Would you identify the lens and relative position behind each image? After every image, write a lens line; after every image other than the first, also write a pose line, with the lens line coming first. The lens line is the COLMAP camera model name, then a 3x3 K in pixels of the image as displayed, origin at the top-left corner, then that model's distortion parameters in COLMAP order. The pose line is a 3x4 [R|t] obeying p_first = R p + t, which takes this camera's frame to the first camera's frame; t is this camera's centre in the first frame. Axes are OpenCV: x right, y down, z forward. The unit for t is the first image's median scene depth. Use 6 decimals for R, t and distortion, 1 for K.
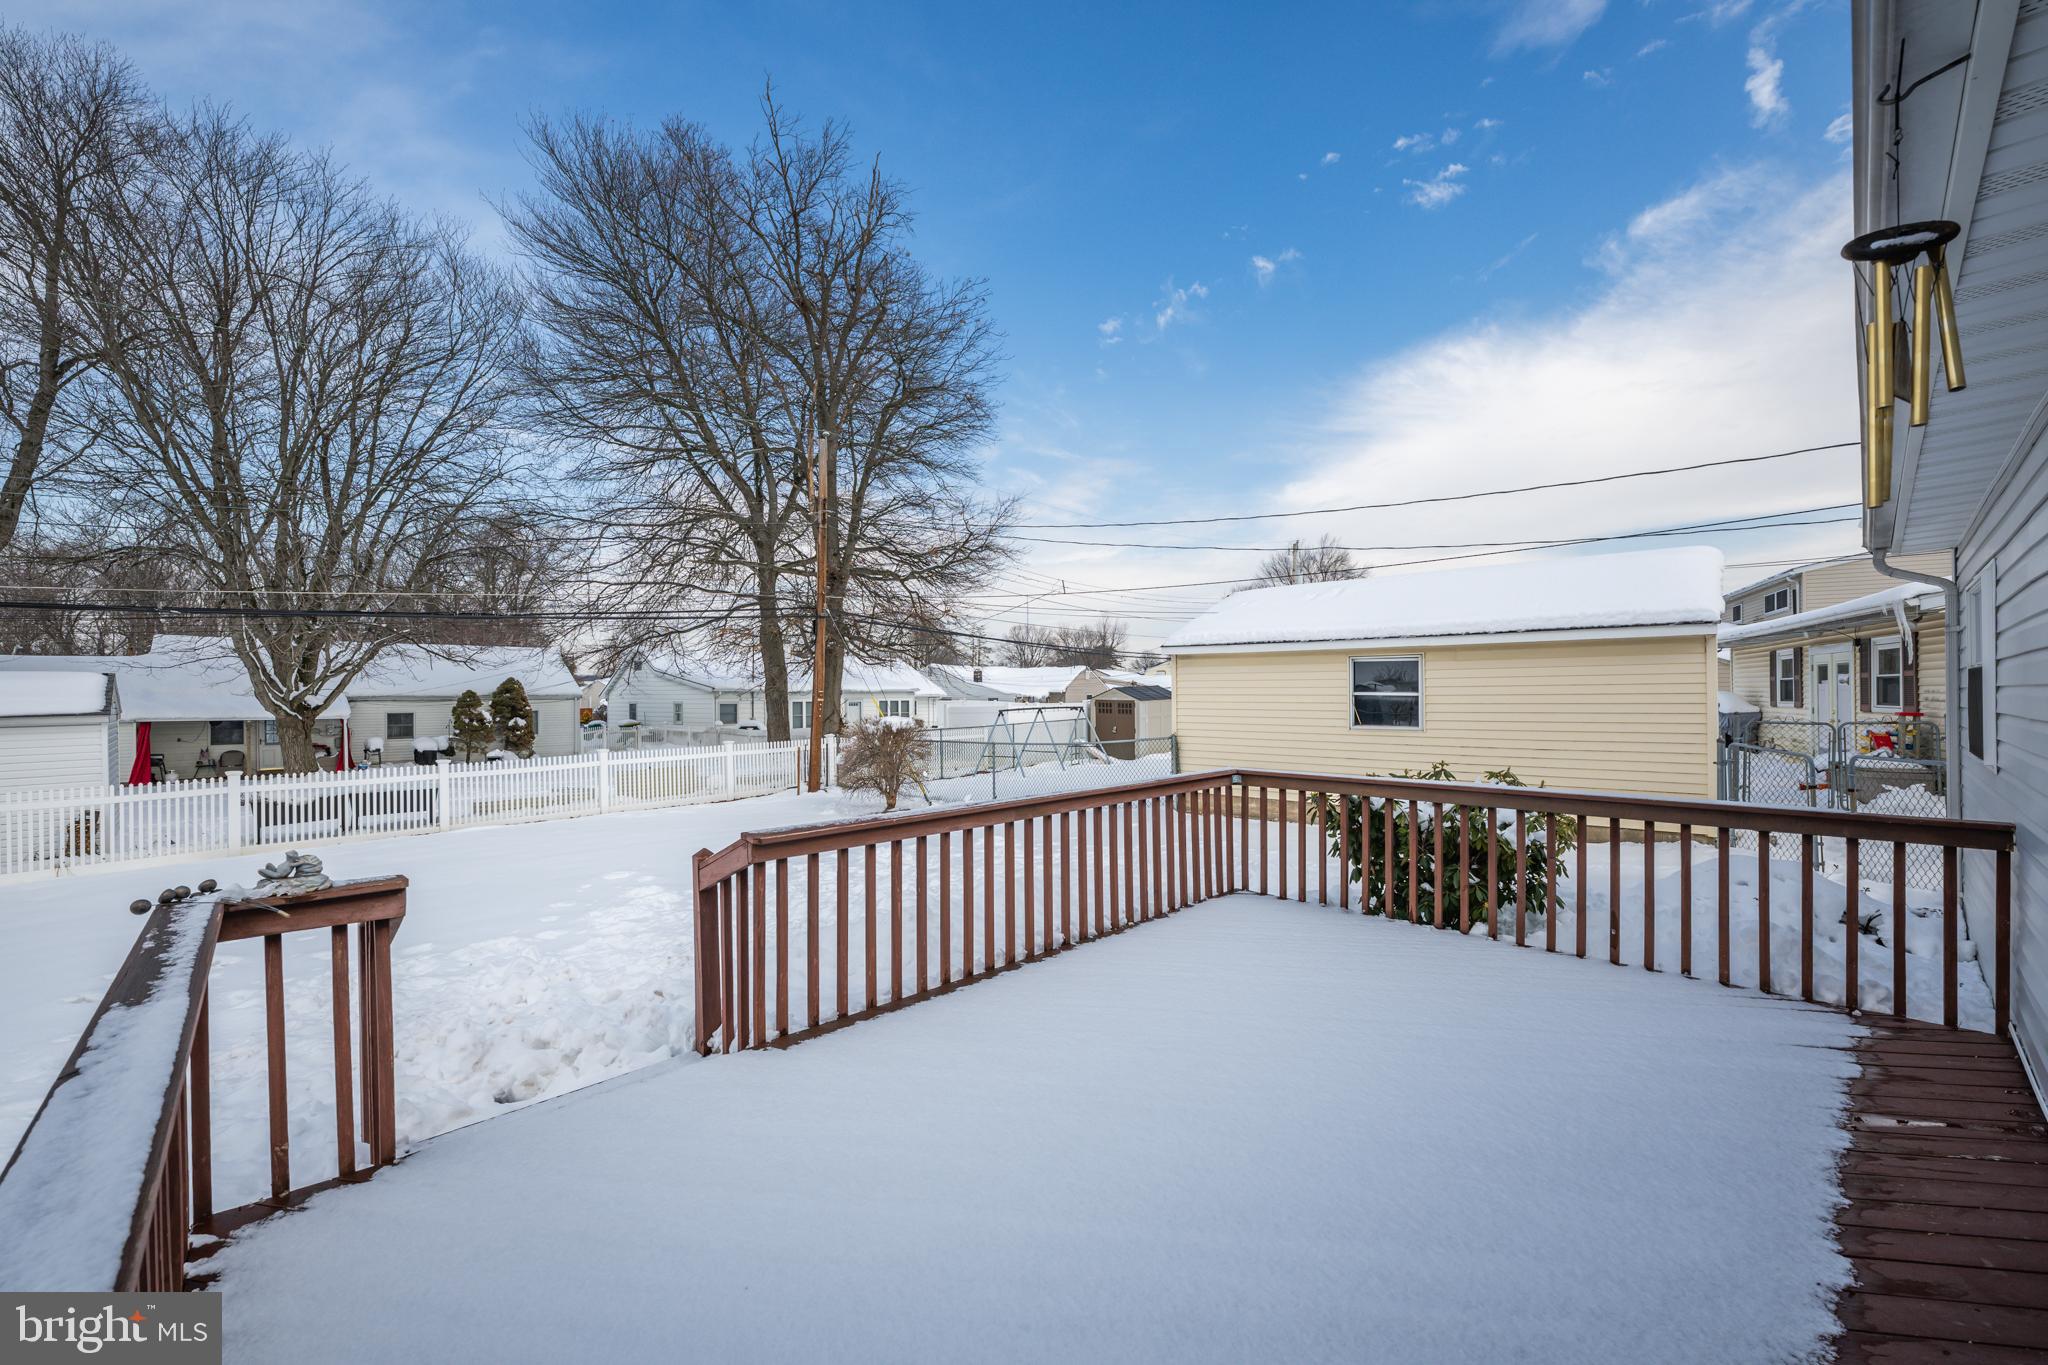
lens RADIAL K [[805.8, 0, 1042.5], [0, 805.8, 688.6], [0, 0, 1]] dist [0.008451, 0.000096]
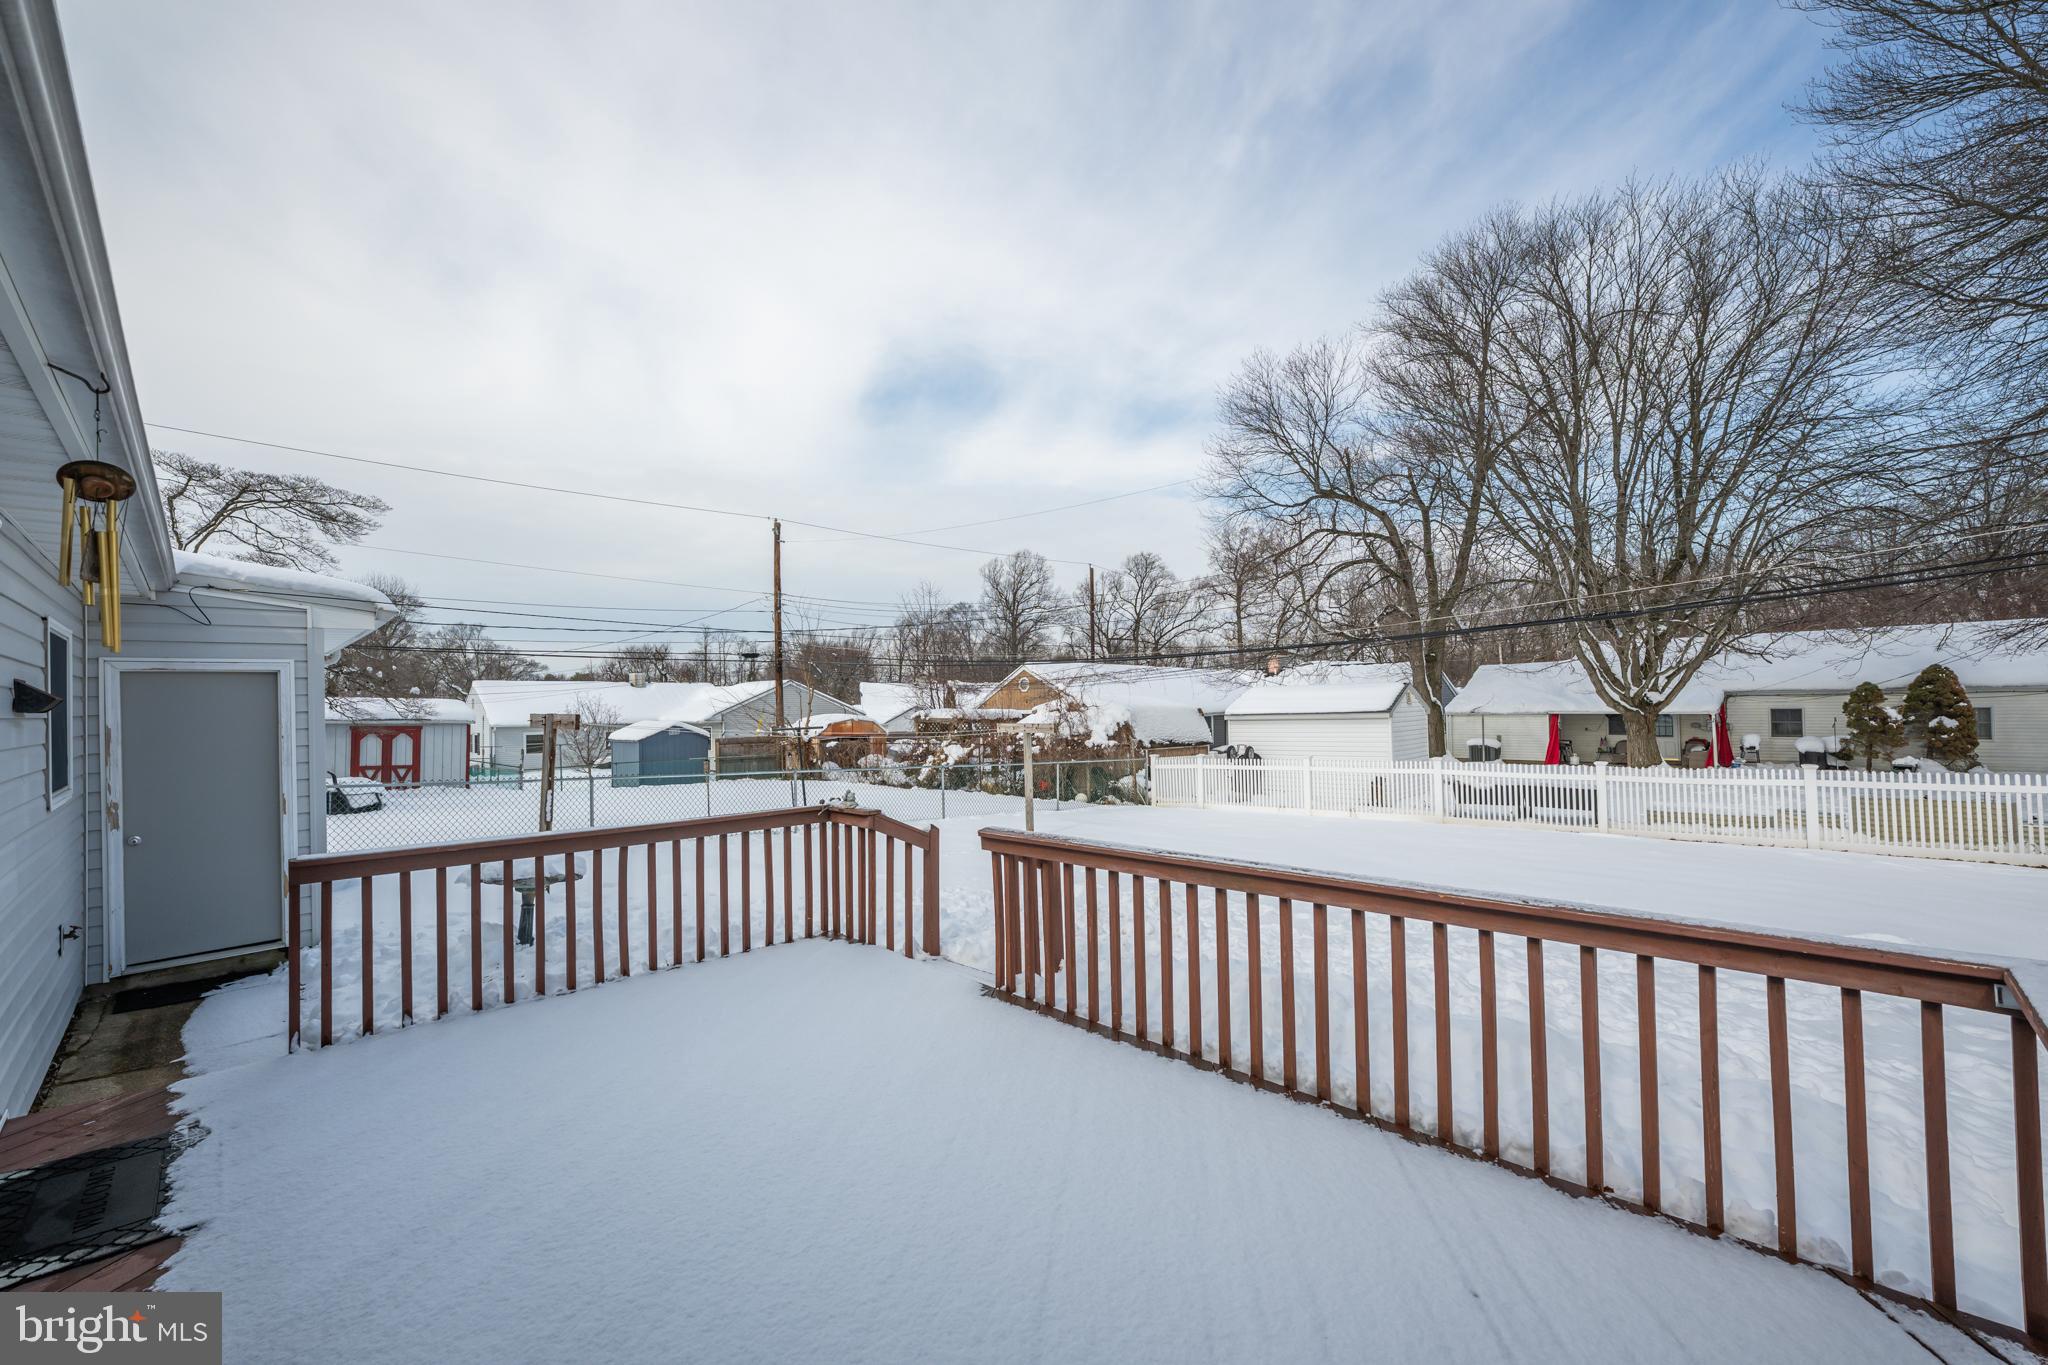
lens RADIAL K [[805.8, 0, 1011.8], [0, 805.8, 695.8], [0, 0, 1]] dist [0.008451, 0.000096]
pose [[-0.001810, -0.003519, -0.999992, 0.137005], [0.026289, 0.999648, -0.003565, -0.004474], [0.999653, -0.026296, -0.001717, 0.150138]]
